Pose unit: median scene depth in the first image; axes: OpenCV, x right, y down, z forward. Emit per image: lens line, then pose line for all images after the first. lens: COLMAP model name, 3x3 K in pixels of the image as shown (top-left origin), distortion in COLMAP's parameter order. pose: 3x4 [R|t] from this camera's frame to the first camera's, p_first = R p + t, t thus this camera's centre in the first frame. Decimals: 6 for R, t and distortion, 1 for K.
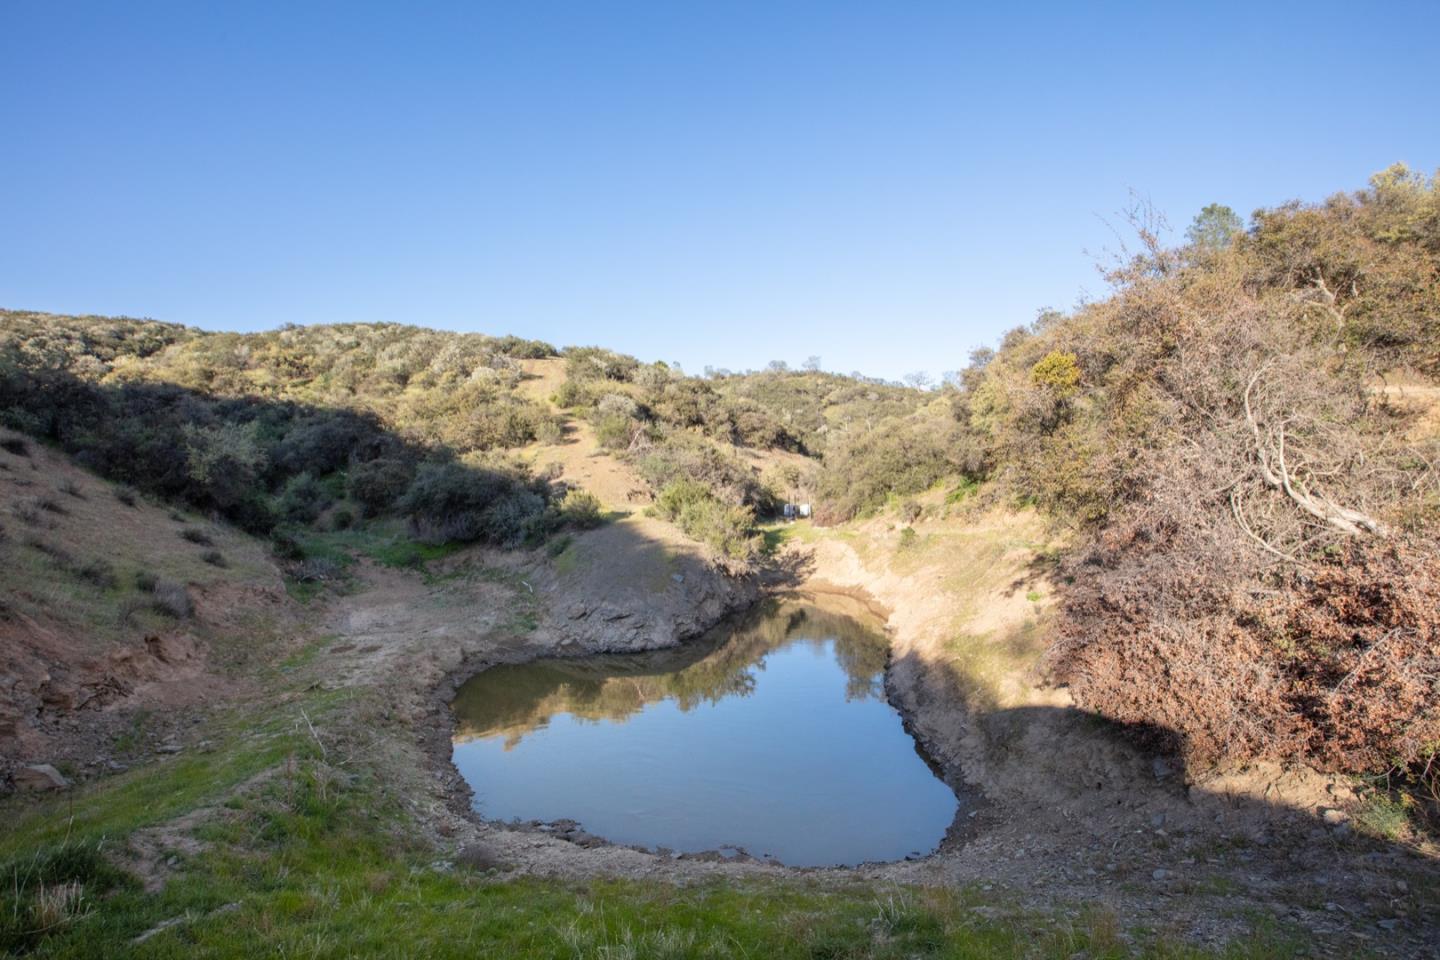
lens RADIAL K [[688.7, 0, 716.7], [0, 688.7, 473.5], [0, 0, 1]] dist [-0.000022, 0.002761]
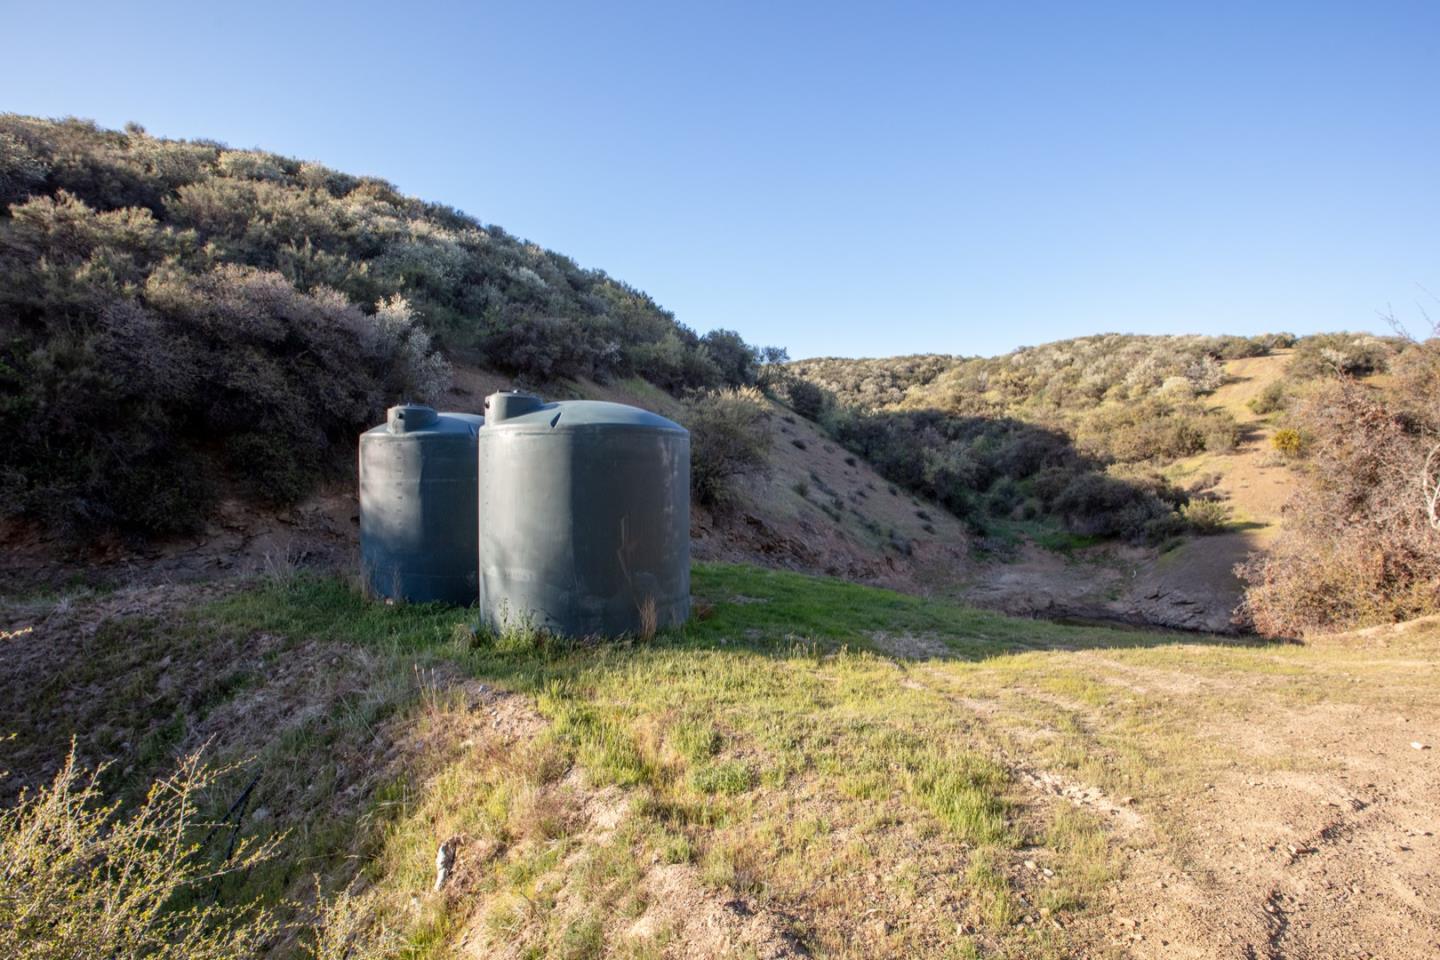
lens RADIAL K [[688.7, 0, 718.2], [0, 688.7, 479.7], [0, 0, 1]] dist [-0.000022, 0.002761]
pose [[0.546086, 0.029830, -0.837198, 0.156082], [-0.018633, 0.999551, 0.023460, -0.010695], [0.837522, 0.002789, 0.546397, -0.142574]]
